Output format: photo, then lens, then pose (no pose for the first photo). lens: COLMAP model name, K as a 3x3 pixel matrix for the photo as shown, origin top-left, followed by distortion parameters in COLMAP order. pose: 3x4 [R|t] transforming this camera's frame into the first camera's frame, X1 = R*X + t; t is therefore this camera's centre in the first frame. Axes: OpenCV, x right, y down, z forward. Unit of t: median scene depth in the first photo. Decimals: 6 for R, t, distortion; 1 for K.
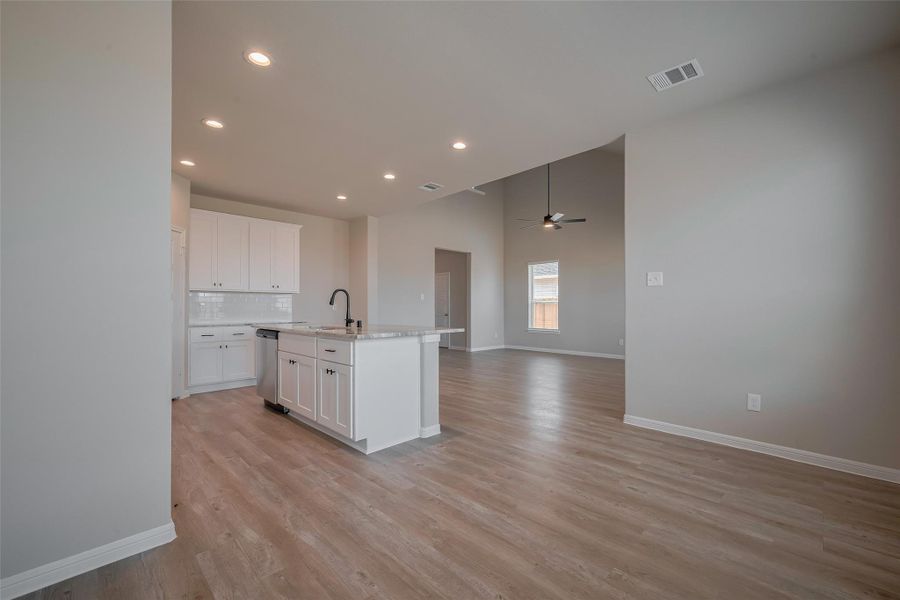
lens RADIAL K [[360.5, 0, 450.5], [0, 360.5, 309.8], [0, 0, 1]] dist [0.005142, -0.000594]
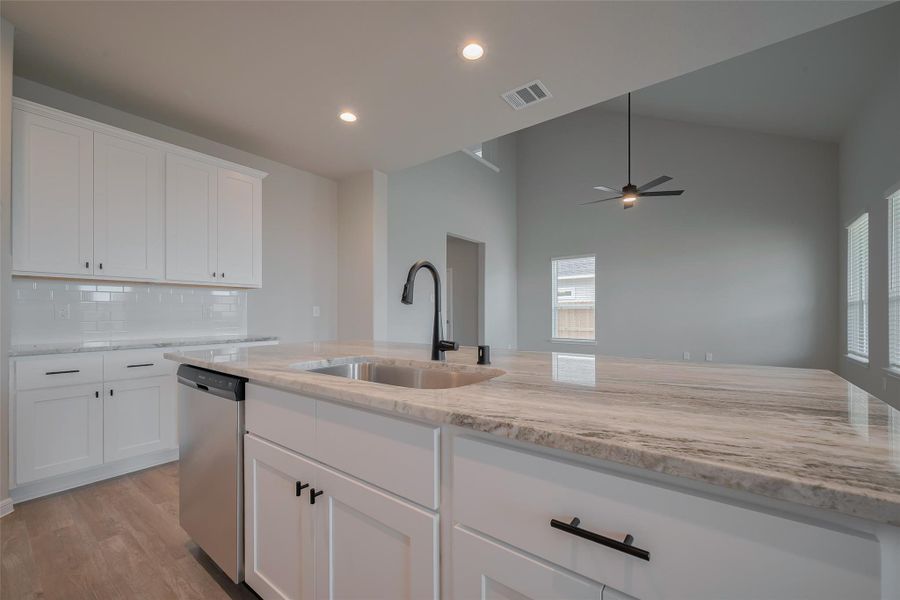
lens RADIAL K [[360.5, 0, 451.7], [0, 360.5, 314.0], [0, 0, 1]] dist [0.005142, -0.000594]
pose [[0.989031, 0.001984, 0.147698, -0.179344], [-0.001090, 0.999981, -0.006134, -0.000693], [-0.147707, 0.005906, 0.989013, 0.337138]]
